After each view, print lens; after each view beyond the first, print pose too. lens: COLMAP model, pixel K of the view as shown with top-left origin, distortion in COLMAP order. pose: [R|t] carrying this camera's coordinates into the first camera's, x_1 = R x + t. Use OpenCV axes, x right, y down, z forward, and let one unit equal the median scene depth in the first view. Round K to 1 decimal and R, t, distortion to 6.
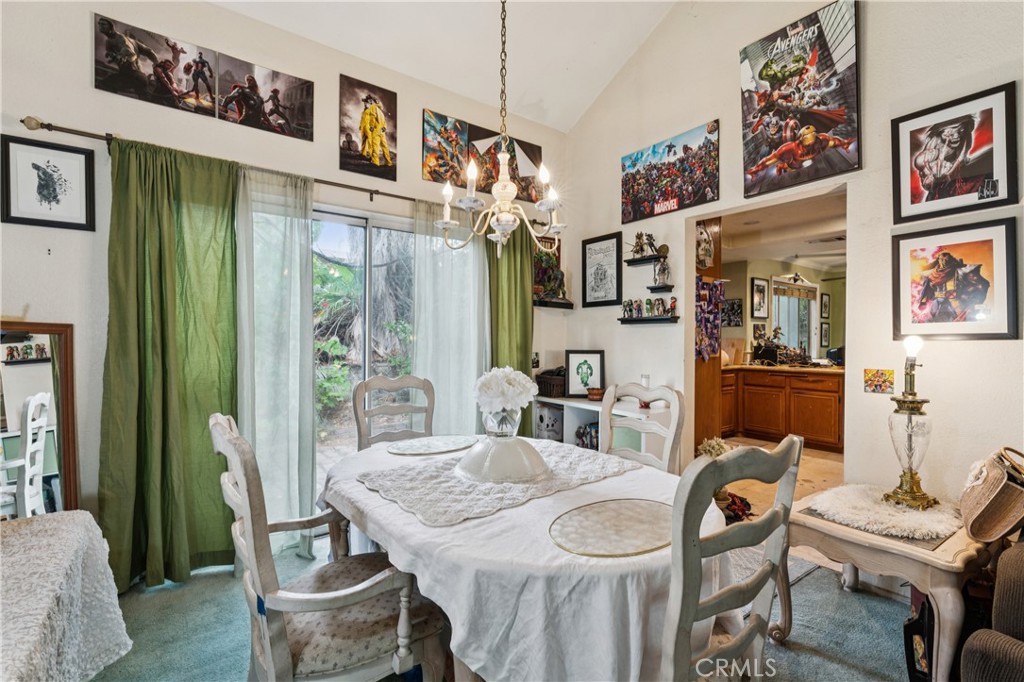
lens RADIAL K [[465.1, 0, 509.9], [0, 465.1, 336.6], [0, 0, 1]] dist [-0.004014, 0.000477]
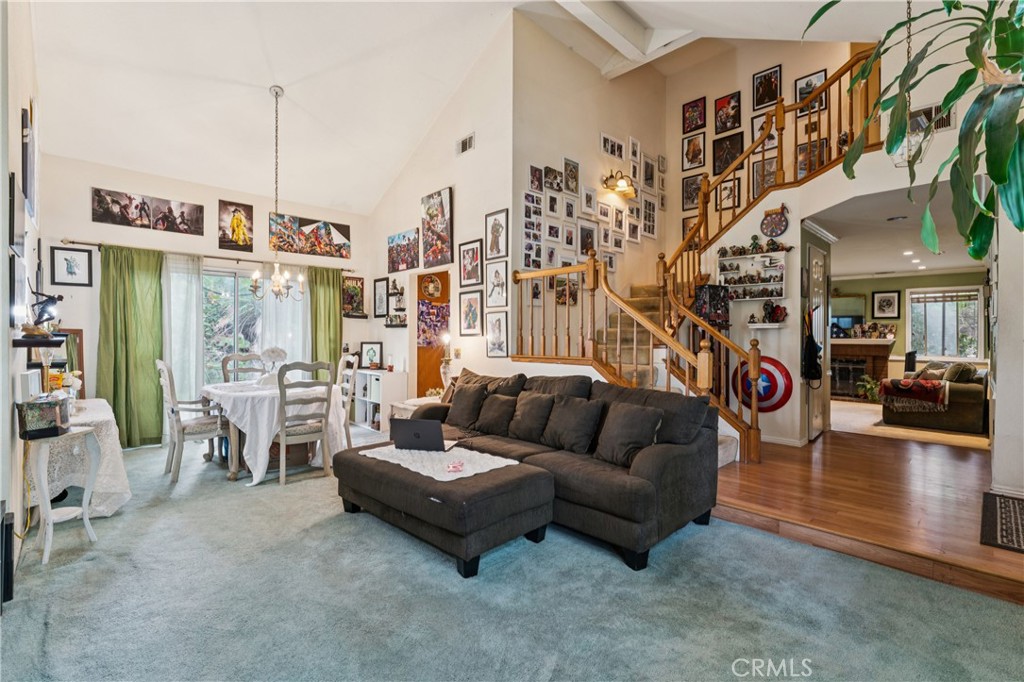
lens RADIAL K [[465.1, 0, 511.4], [0, 465.1, 336.1], [0, 0, 1]] dist [-0.004014, 0.000477]
pose [[0.992272, -0.000190, 0.124079, 0.654033], [-0.000562, 0.999982, 0.006031, -0.006637], [-0.124078, -0.006054, 0.992254, -1.165382]]
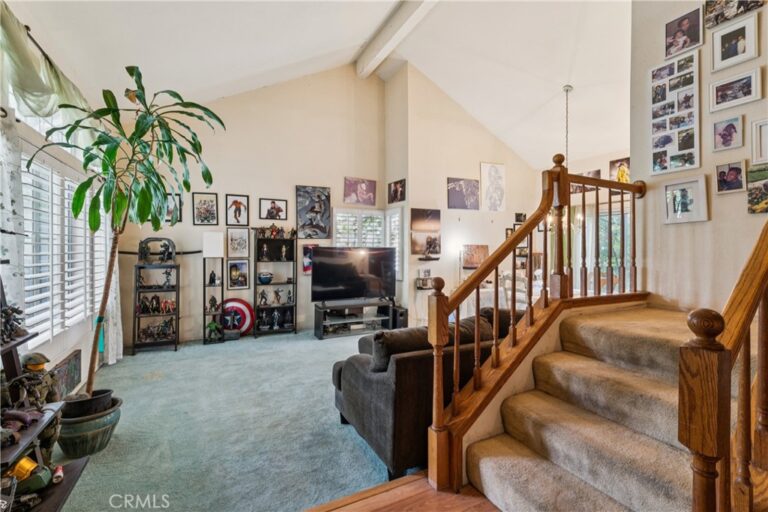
lens RADIAL K [[348.8, 0, 383.2], [0, 348.8, 252.9], [0, 0, 1]] dist [-0.004014, 0.000477]
pose [[-0.175167, 0.006539, -0.984517, 2.046210], [0.002714, 0.999977, 0.006158, -0.042597], [0.984535, -0.001593, -0.175180, 0.041906]]
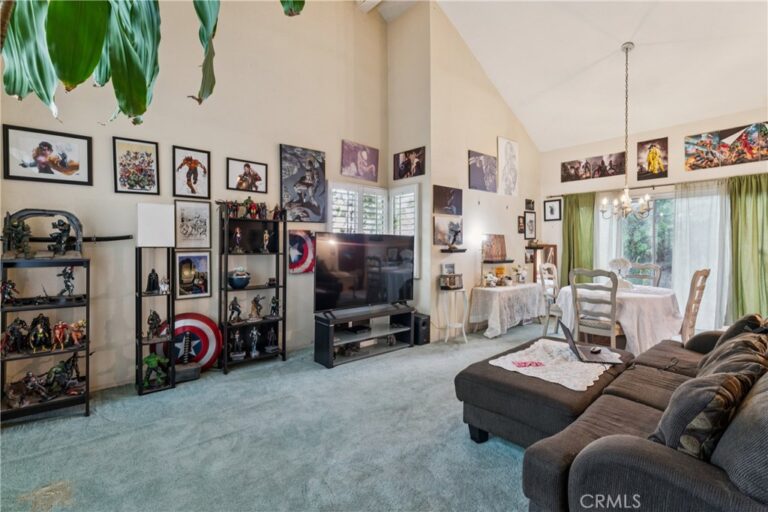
lens RADIAL K [[348.8, 0, 383.8], [0, 348.8, 251.3], [0, 0, 1]] dist [-0.004014, 0.000477]
pose [[0.066663, 0.007927, -0.997744, 1.525071], [0.003989, 0.999958, 0.008211, -0.000816], [0.997768, -0.004527, 0.066628, -0.528404]]
